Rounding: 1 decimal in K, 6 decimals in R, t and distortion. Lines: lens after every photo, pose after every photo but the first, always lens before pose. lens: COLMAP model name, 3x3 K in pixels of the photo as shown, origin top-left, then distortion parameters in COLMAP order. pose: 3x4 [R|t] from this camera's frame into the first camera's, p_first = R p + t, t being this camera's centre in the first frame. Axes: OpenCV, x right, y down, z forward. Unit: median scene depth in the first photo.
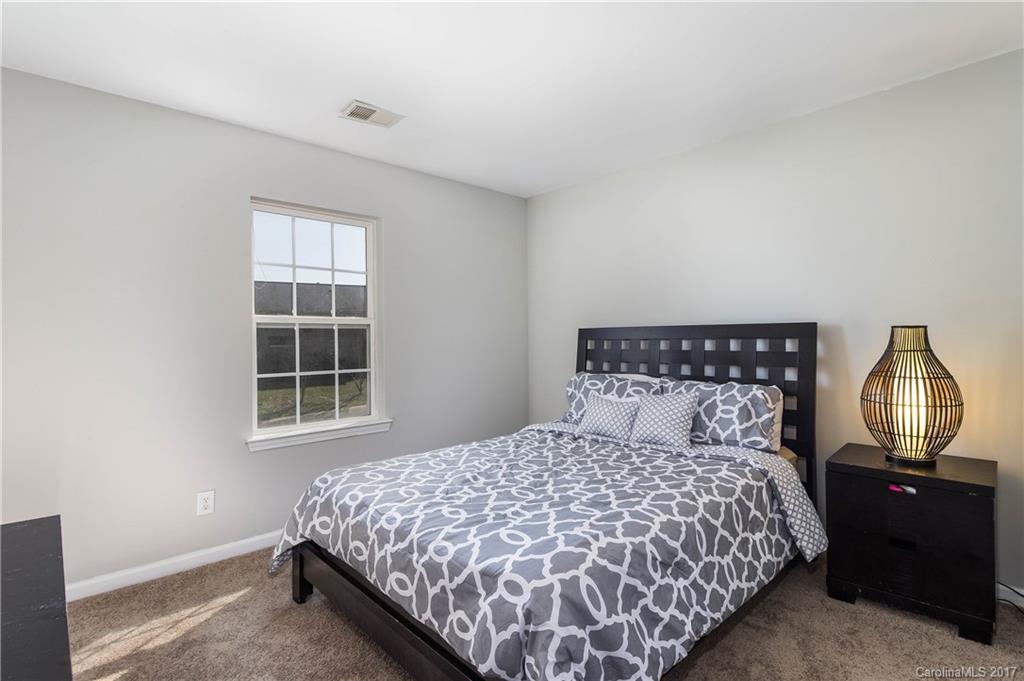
lens RADIAL K [[472.4, 0, 516.5], [0, 472.4, 336.3], [0, 0, 1]] dist [0.000824, -0.003449]
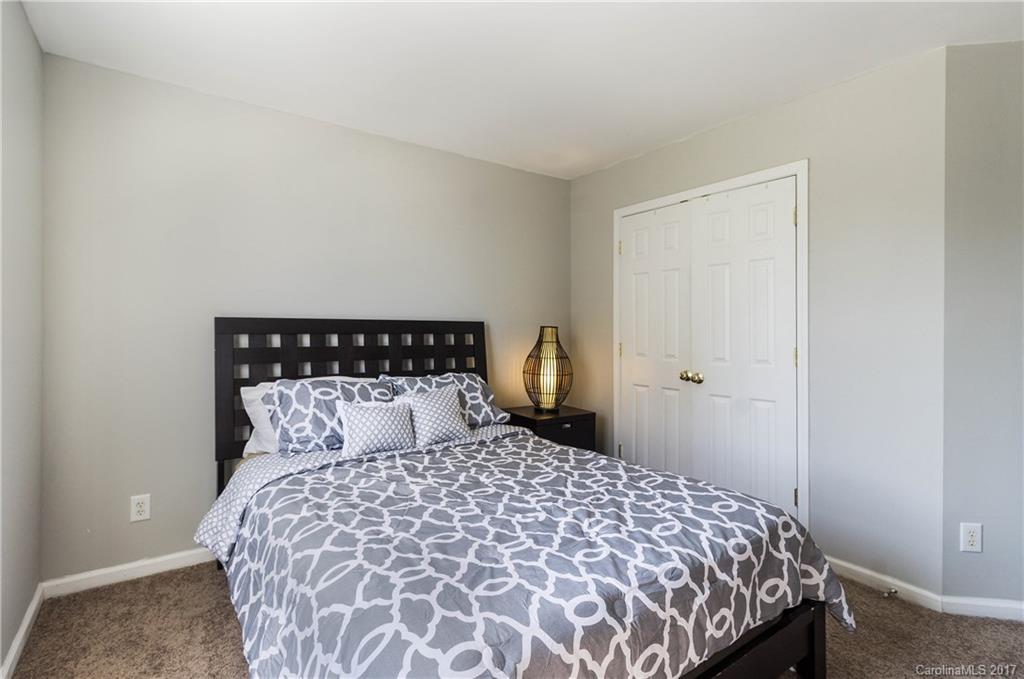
lens RADIAL K [[472.4, 0, 518.9], [0, 472.4, 334.6], [0, 0, 1]] dist [0.000824, -0.003449]
pose [[0.166316, 0.005618, 0.986056, -0.633626], [-0.007716, 0.999961, -0.004396, 0.011331], [-0.986042, -0.006878, 0.166353, 0.682765]]
